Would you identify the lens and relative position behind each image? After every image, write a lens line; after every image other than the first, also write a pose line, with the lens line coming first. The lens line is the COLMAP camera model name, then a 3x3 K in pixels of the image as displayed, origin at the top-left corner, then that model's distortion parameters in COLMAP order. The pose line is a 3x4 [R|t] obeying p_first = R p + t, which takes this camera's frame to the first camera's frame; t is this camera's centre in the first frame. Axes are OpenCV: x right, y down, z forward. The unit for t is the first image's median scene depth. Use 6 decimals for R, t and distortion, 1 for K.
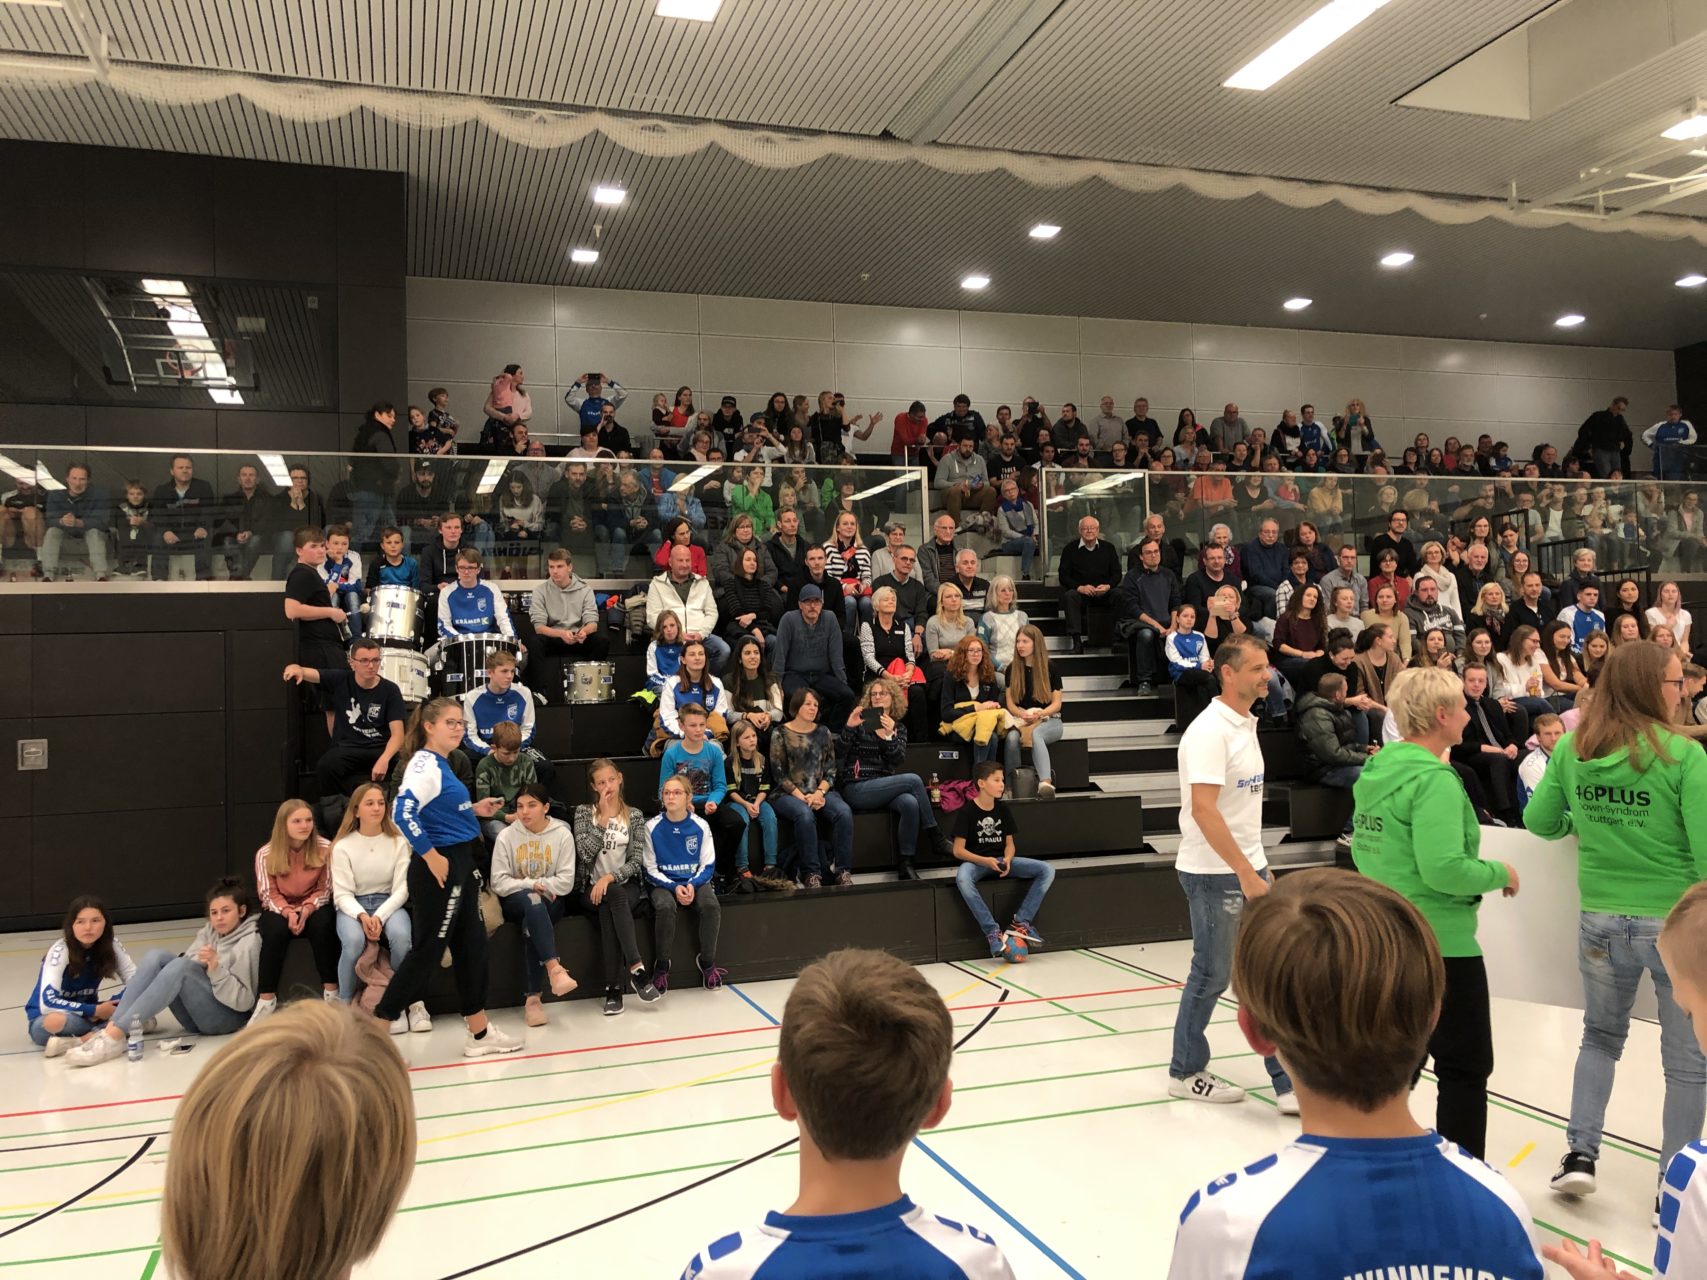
lens RADIAL K [[1400.1, 0, 859.0], [0, 1400.1, 627.6], [0, 0, 1]] dist [0.043790, -0.052826]
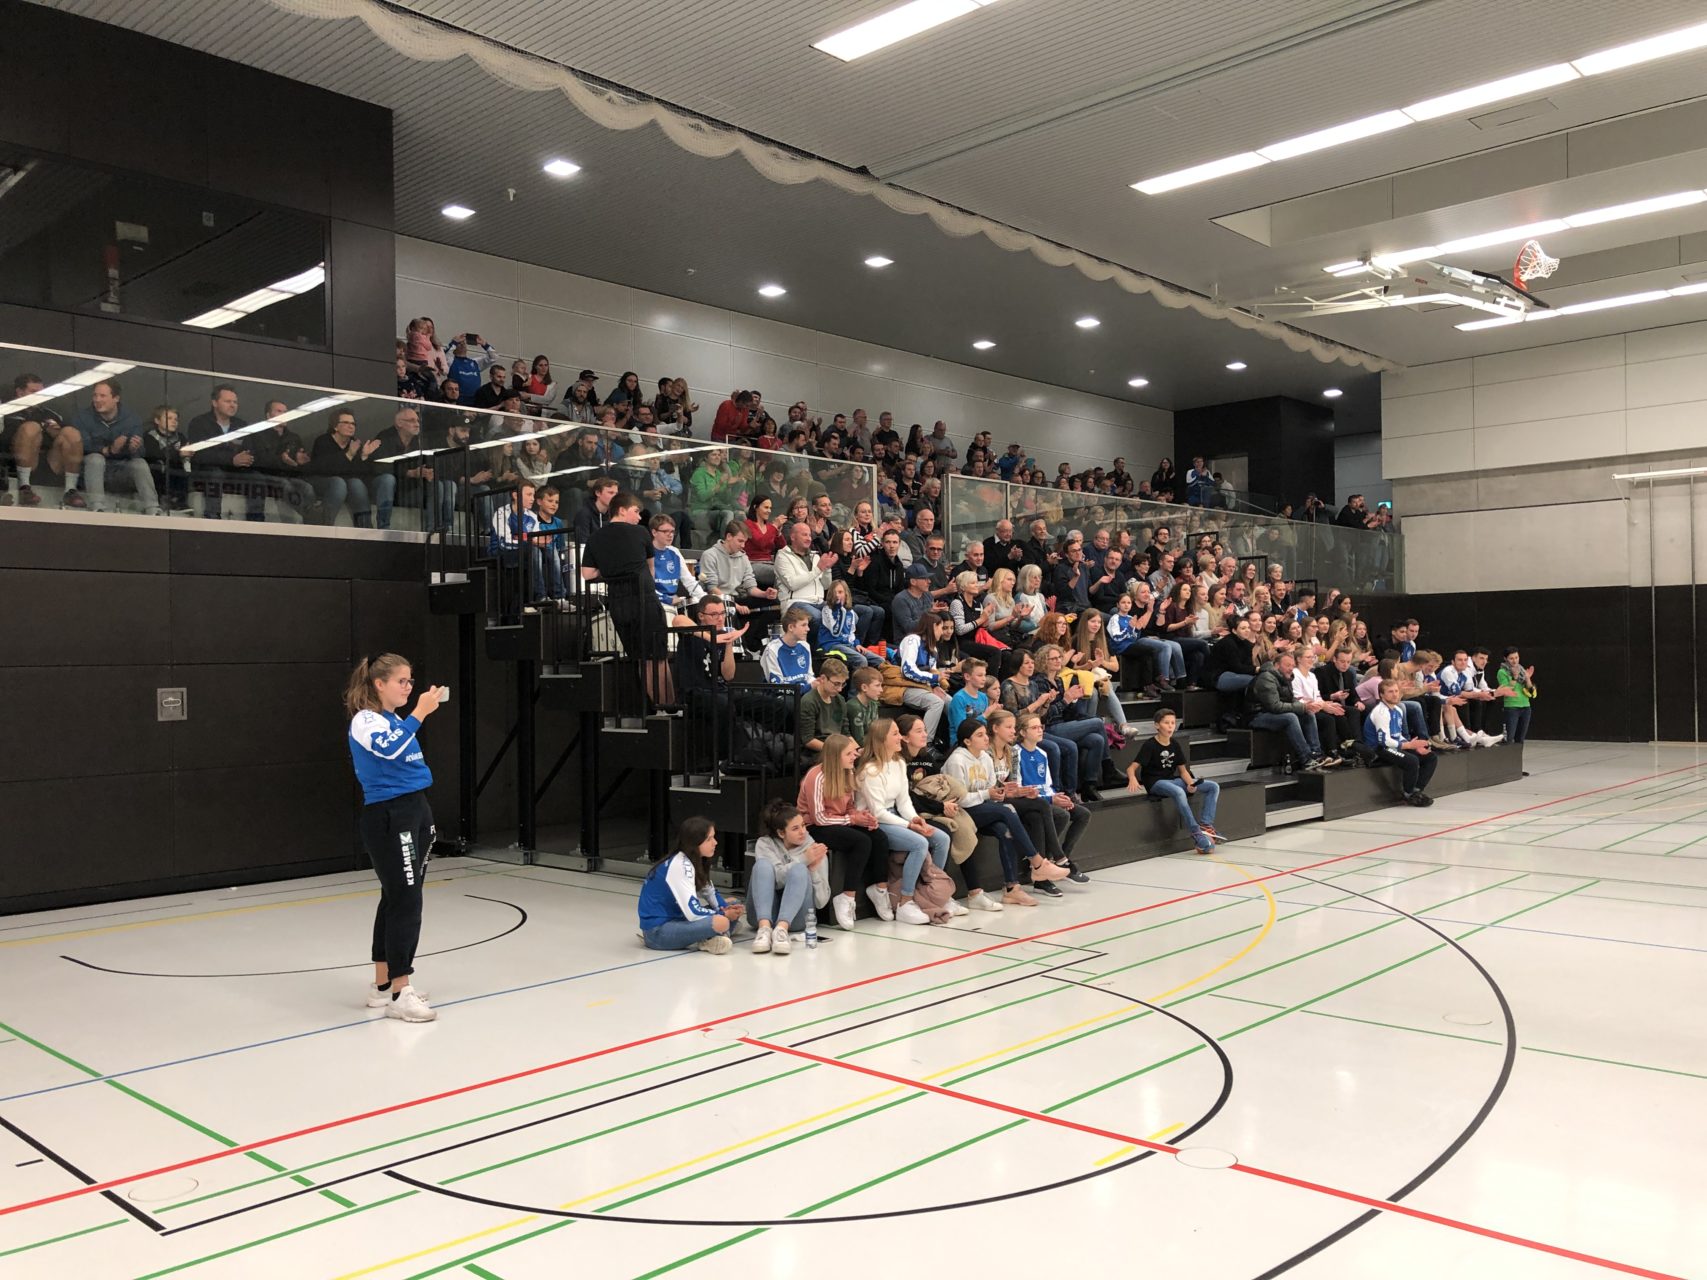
lens RADIAL K [[1400.1, 0, 860.4], [0, 1400.1, 655.8], [0, 0, 1]] dist [0.043790, -0.052826]
pose [[0.876339, 0.019775, 0.481288, -0.525560], [-0.034386, 0.999176, 0.021555, 0.019256], [-0.480465, -0.035439, 0.876297, -0.012499]]
